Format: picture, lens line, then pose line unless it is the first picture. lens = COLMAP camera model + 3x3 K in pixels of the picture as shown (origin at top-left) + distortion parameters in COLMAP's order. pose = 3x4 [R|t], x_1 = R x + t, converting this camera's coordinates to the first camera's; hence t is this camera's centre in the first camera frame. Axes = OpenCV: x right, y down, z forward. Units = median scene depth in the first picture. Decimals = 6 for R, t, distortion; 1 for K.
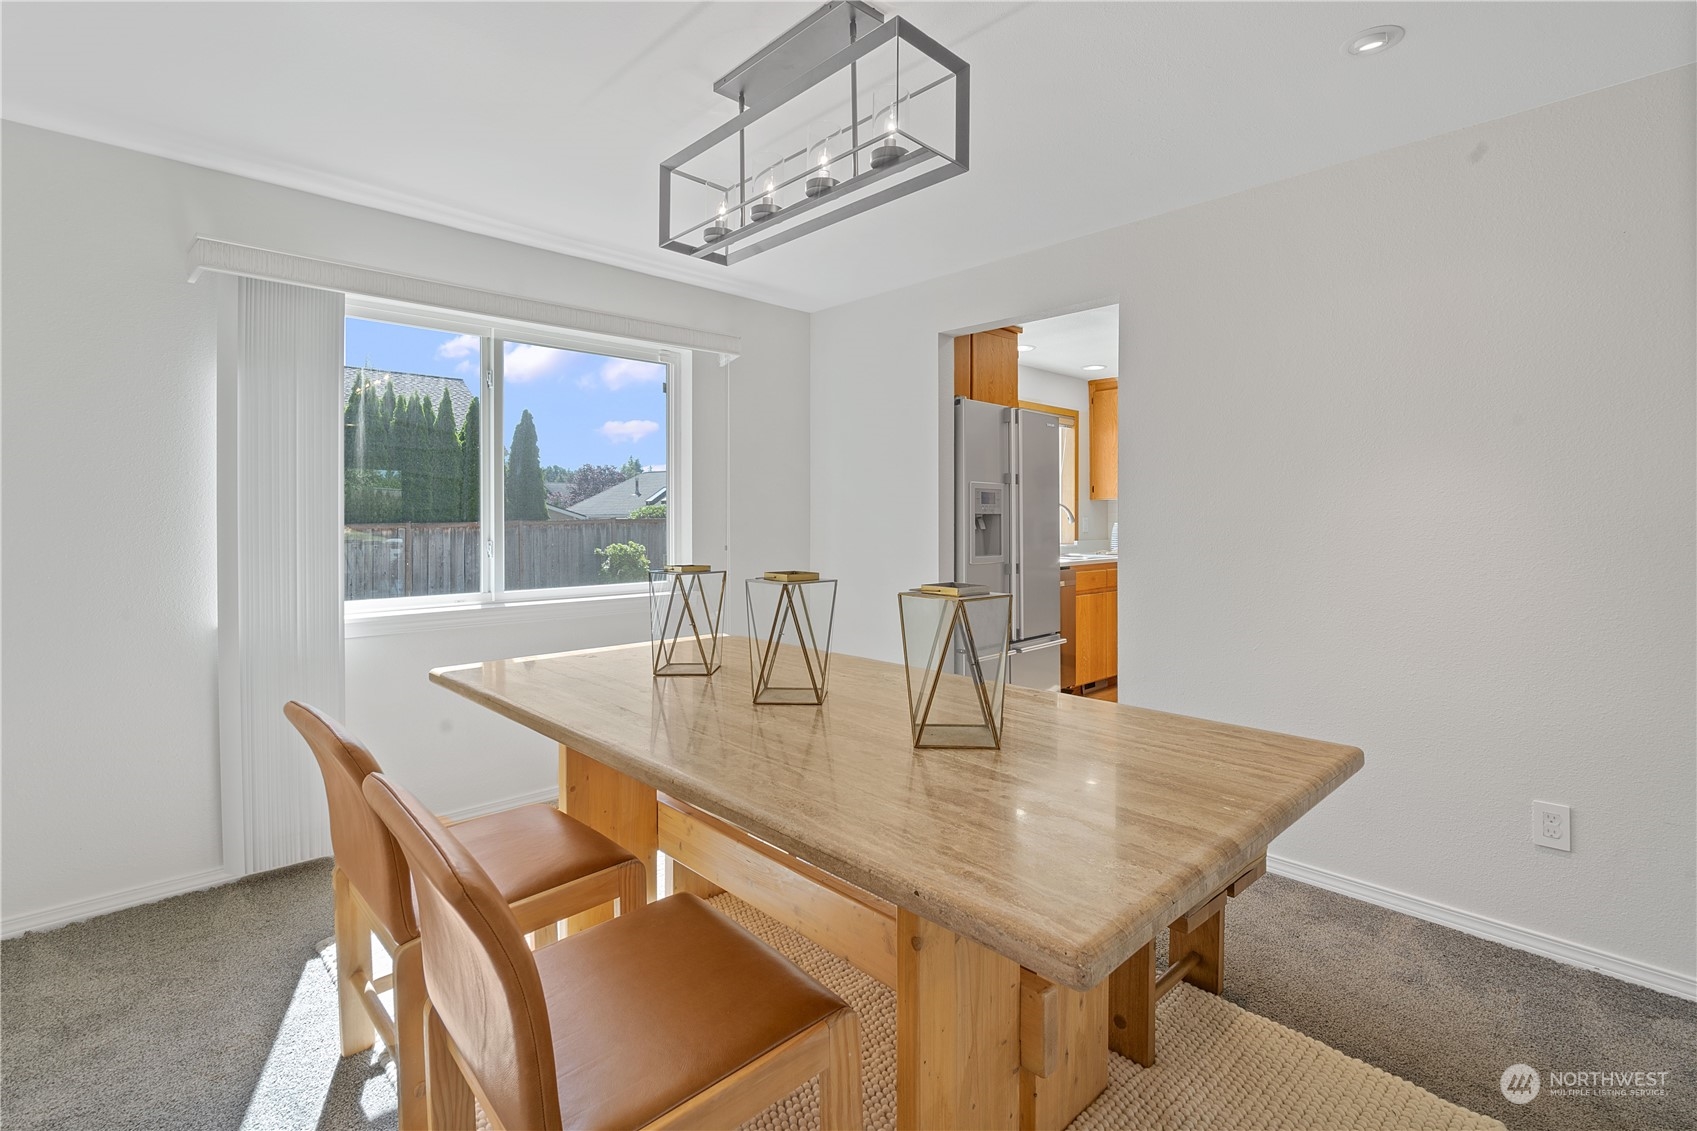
lens RADIAL K [[767.1, 0, 846.5], [0, 767.1, 562.8], [0, 0, 1]] dist [-0.001947, 0.000231]
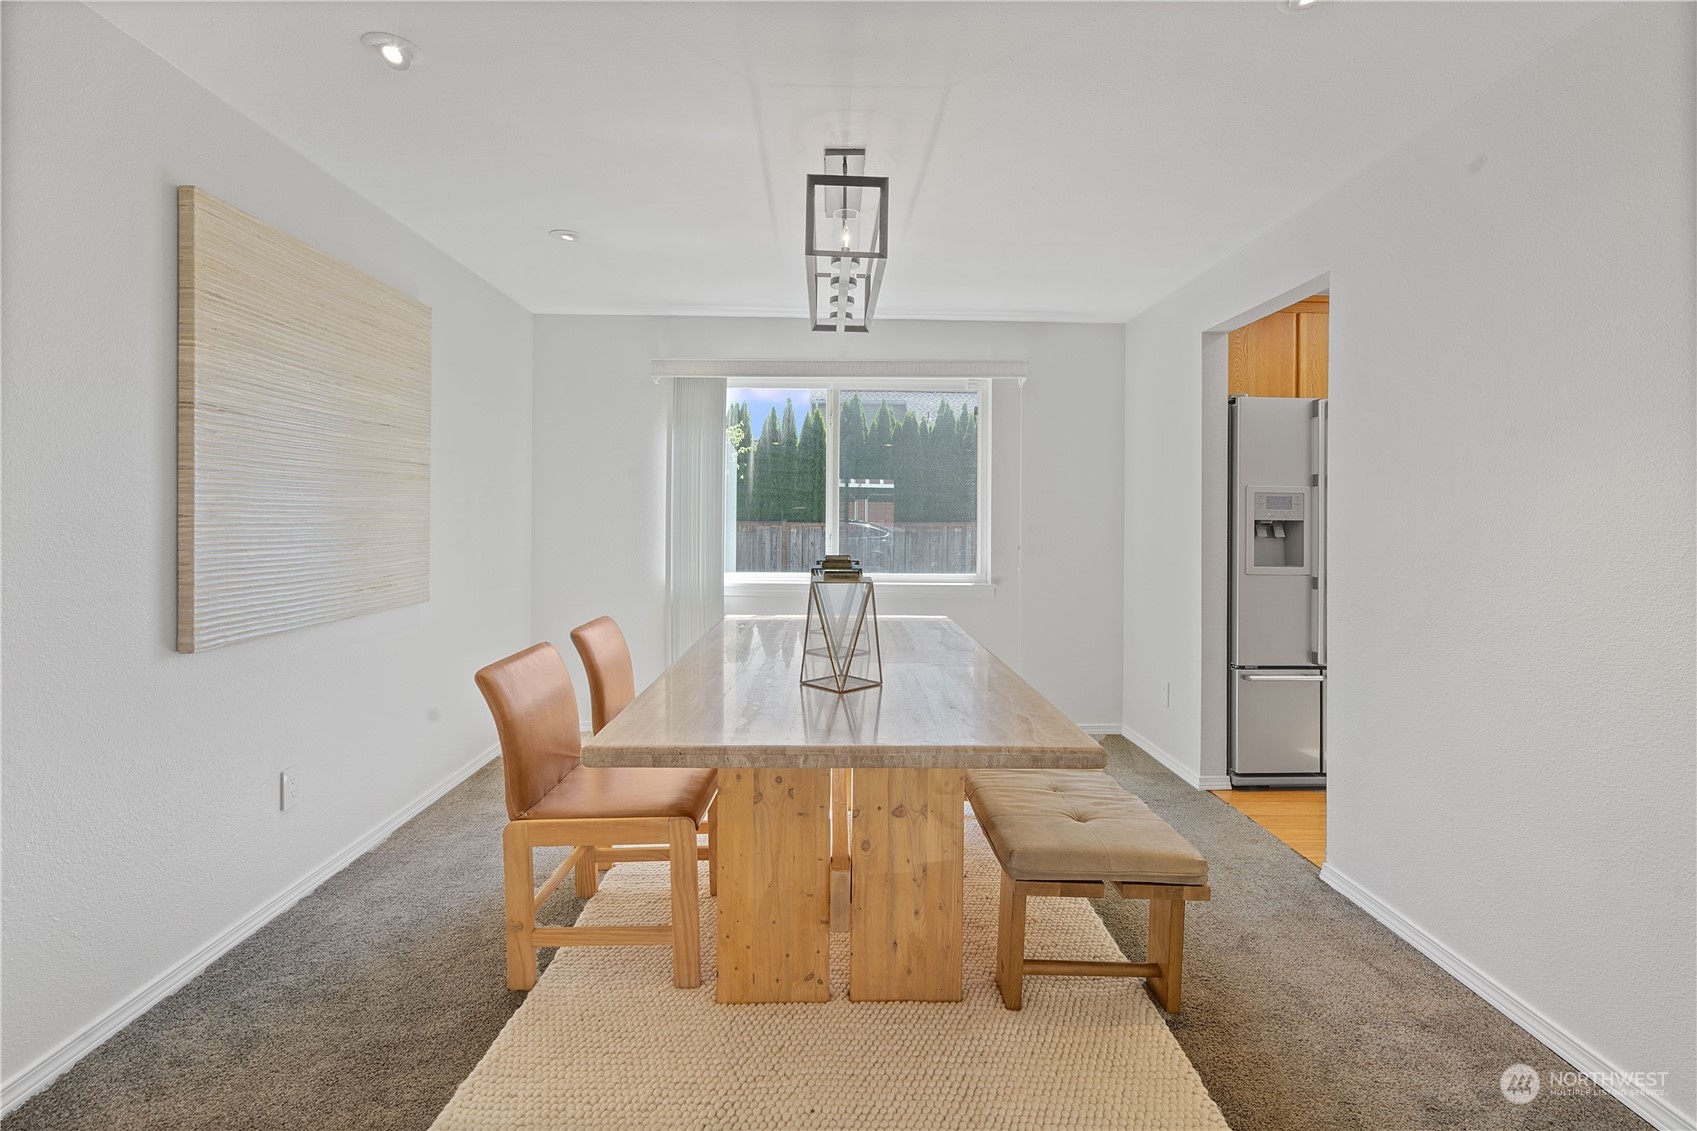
lens RADIAL K [[767.1, 0, 846.5], [0, 767.1, 562.8], [0, 0, 1]] dist [-0.001947, 0.000231]
pose [[0.749653, 0.050569, -0.659896, 0.452773], [-0.044194, 0.998676, 0.026326, -0.016765], [0.660354, 0.009428, 0.750896, -0.019657]]
